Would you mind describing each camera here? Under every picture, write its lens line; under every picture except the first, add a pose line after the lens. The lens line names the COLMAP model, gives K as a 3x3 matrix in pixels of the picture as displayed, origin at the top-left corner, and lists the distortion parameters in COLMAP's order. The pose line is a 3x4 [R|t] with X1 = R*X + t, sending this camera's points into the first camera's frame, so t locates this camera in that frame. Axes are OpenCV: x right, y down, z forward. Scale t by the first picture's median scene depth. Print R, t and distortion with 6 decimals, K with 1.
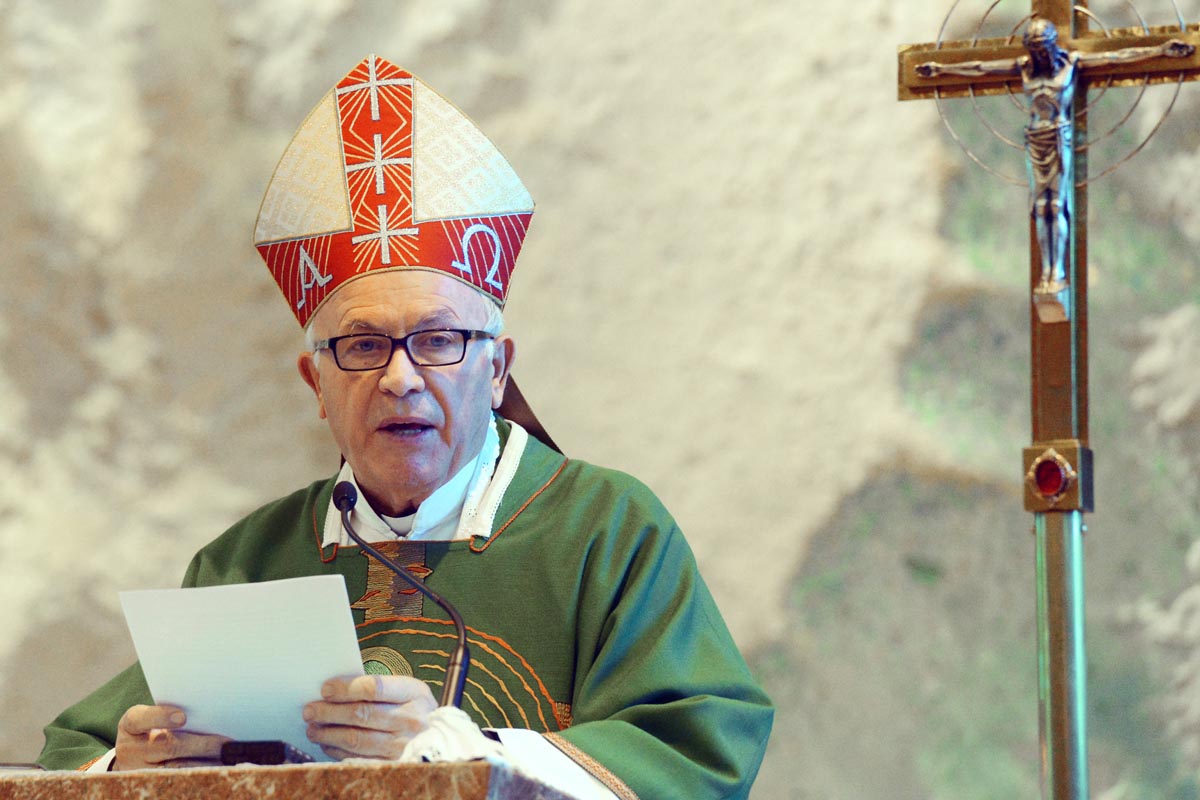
lens RADIAL K [[7779.9, 0, 479.6], [0, 7779.9, 398.1], [0, 0, 1]] dist [1.848710, 0.000000]
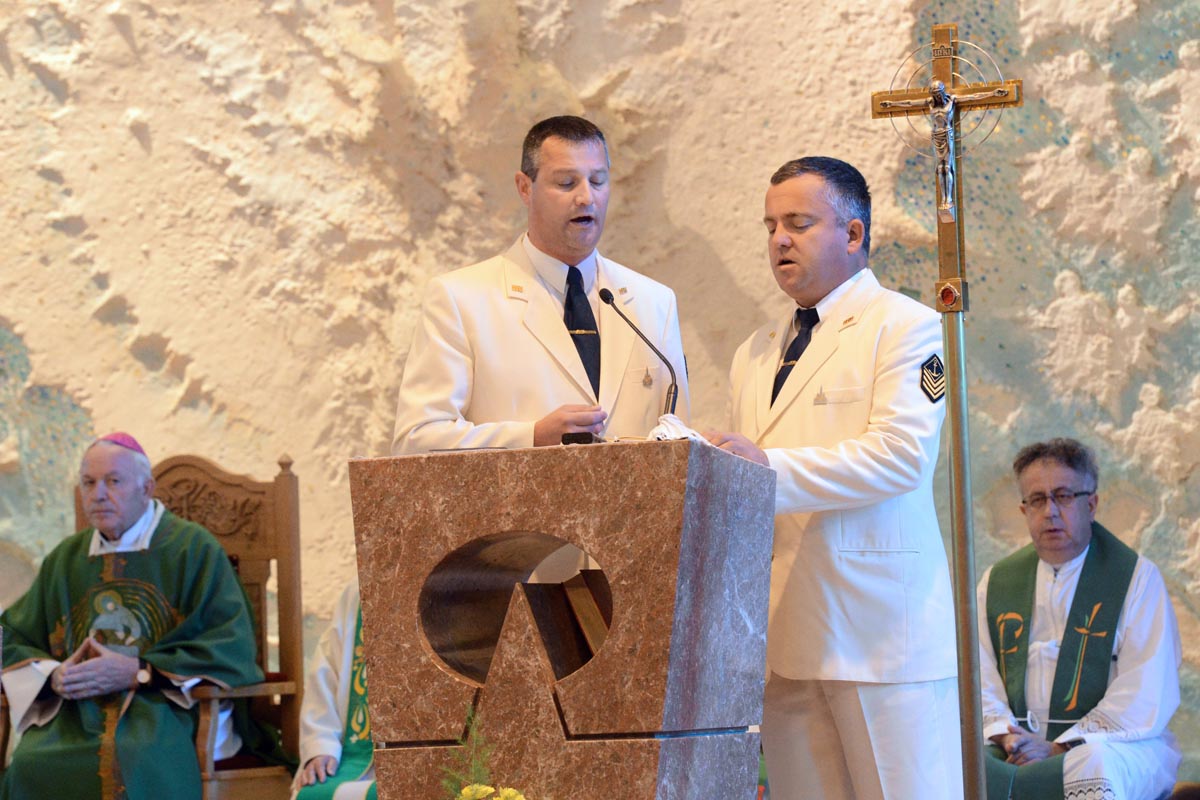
lens RADIAL K [[5594.7, 0, 601.6], [0, 5594.7, 403.4], [0, 0, 1]] dist [1.034258, 0.000000]
pose [[0.999356, -0.035140, -0.007210, -0.011079], [0.035493, 0.997751, 0.056856, -0.050236], [0.005196, -0.057075, 0.998356, -0.515629]]
